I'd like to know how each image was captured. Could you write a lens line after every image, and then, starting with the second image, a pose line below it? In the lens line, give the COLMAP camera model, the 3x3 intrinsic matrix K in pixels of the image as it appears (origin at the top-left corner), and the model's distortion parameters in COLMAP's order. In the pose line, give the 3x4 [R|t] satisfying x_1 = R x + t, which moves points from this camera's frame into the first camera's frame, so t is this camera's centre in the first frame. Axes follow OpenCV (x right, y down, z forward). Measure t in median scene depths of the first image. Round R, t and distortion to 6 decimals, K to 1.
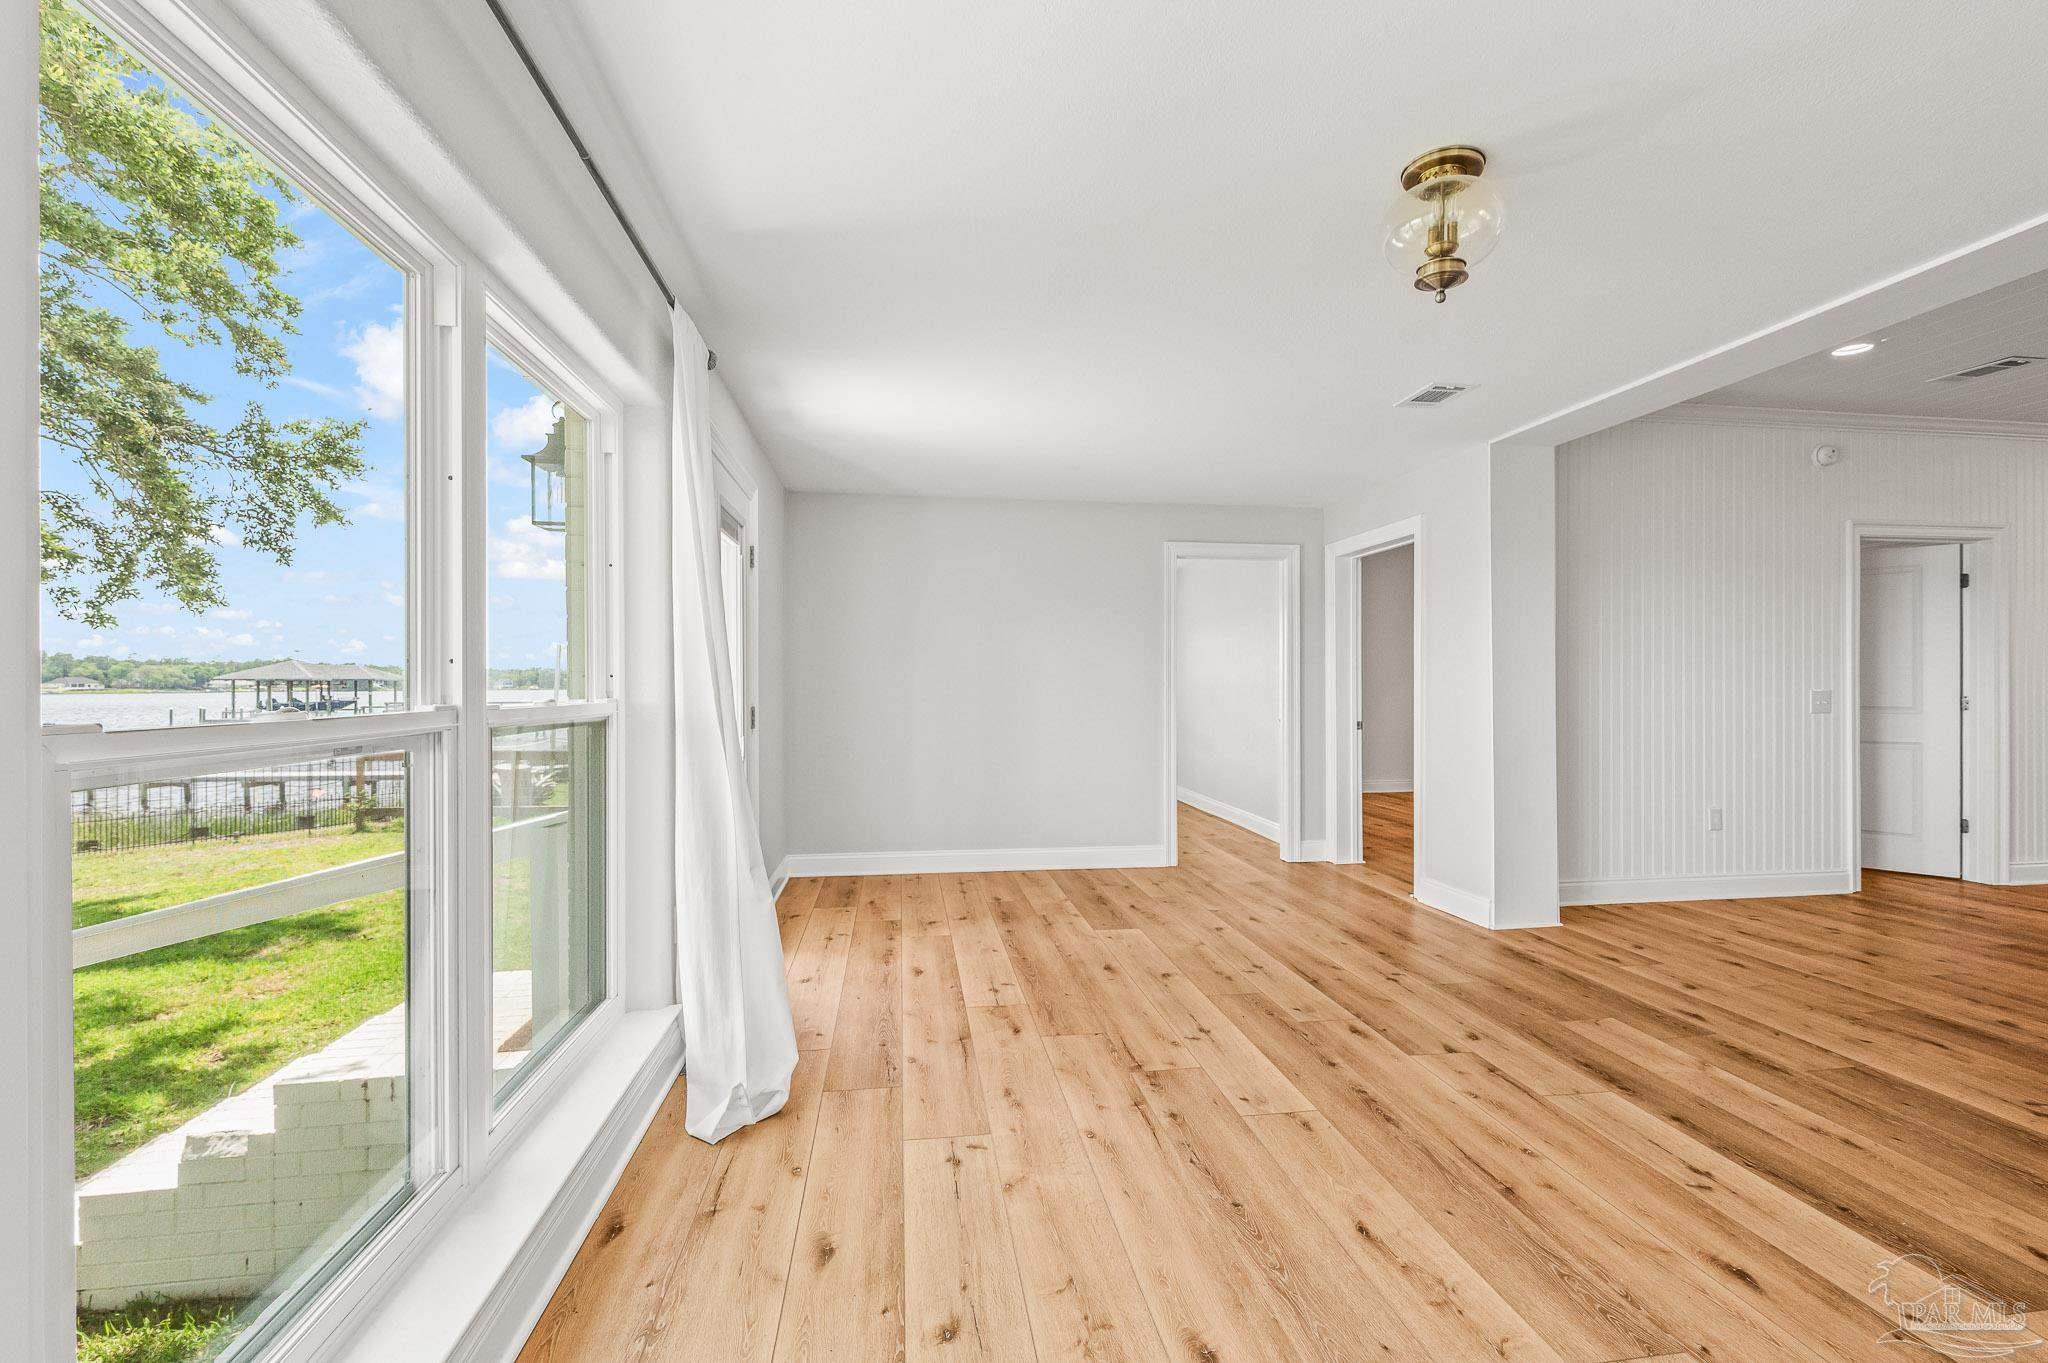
lens RADIAL K [[874.5, 0, 1021.8], [0, 874.5, 682.6], [0, 0, 1]] dist [-0.000641, -0.000190]
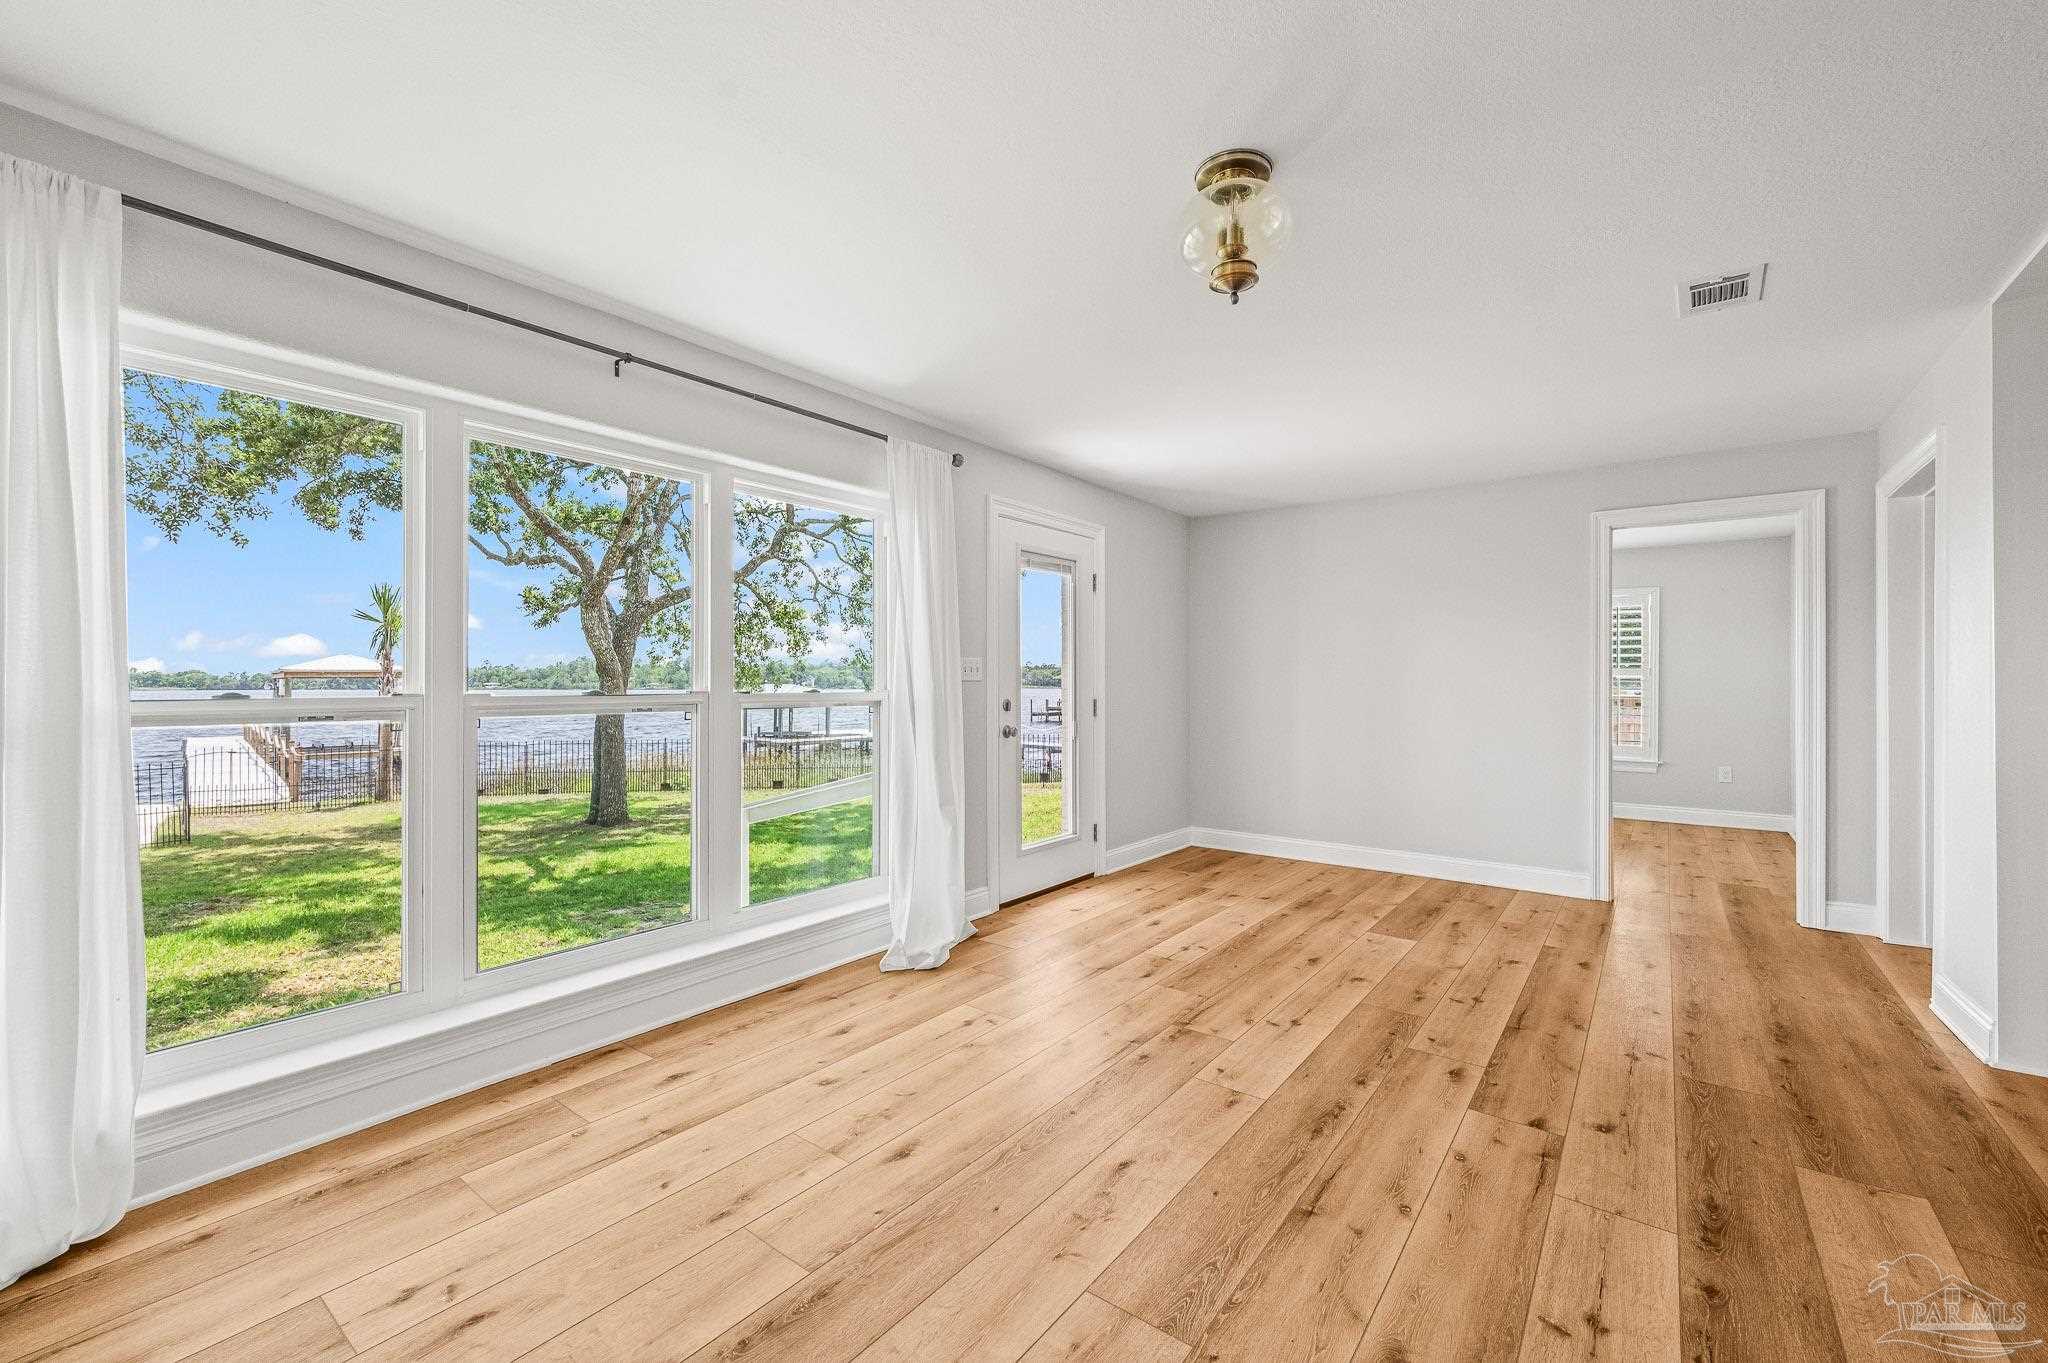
lens RADIAL K [[830.1, 0, 1023.7], [0, 830.1, 682.0], [0, 0, 1]] dist [-0.000236, 0.000264]
pose [[0.701353, 0.002495, -0.712810, 0.665001], [-0.001726, 0.999997, 0.001802, 0.002267], [0.712812, -0.000034, 0.701355, 0.099745]]
